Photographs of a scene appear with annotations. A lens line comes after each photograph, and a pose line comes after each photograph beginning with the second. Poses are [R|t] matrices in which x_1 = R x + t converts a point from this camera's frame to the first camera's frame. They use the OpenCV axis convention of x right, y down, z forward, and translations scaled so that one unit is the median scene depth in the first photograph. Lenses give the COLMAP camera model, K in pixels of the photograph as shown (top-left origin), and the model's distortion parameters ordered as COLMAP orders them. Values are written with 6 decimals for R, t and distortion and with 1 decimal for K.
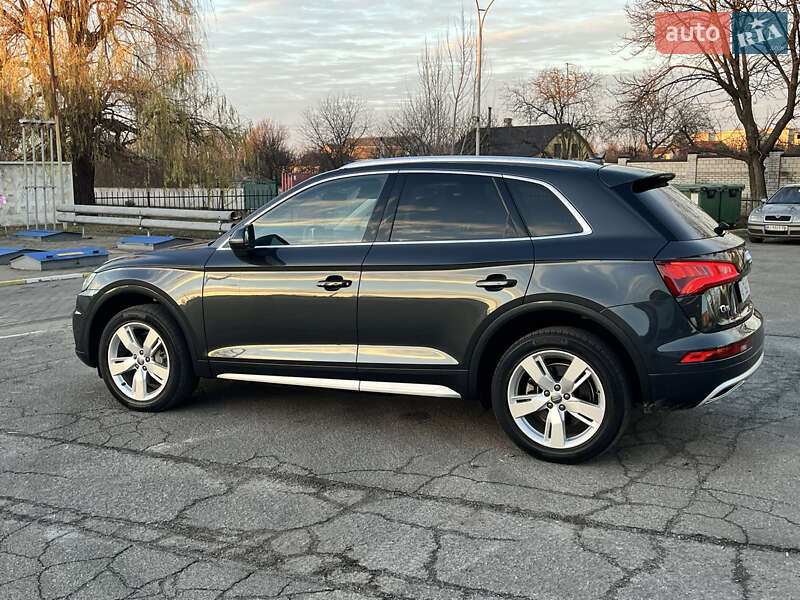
lens RADIAL K [[807.3, 0, 395.5], [0, 807.3, 303.3], [0, 0, 1]] dist [0.023167, 0.000000]
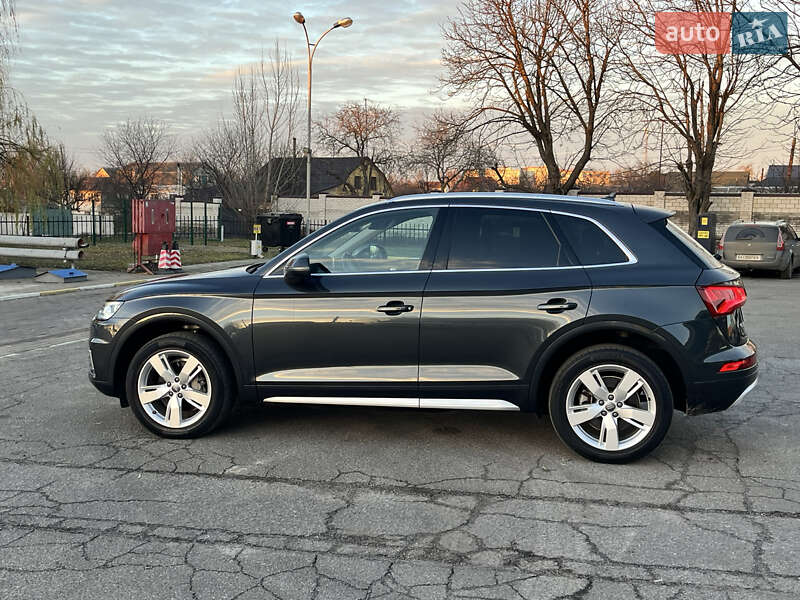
lens RADIAL K [[807.3, 0, 391.7], [0, 807.3, 298.0], [0, 0, 1]] dist [0.023167, 0.000000]
pose [[0.974081, -0.005851, 0.226125, -0.354426], [0.015411, 0.999059, -0.040535, 0.005768], [-0.225675, 0.042969, 0.973255, -0.049220]]
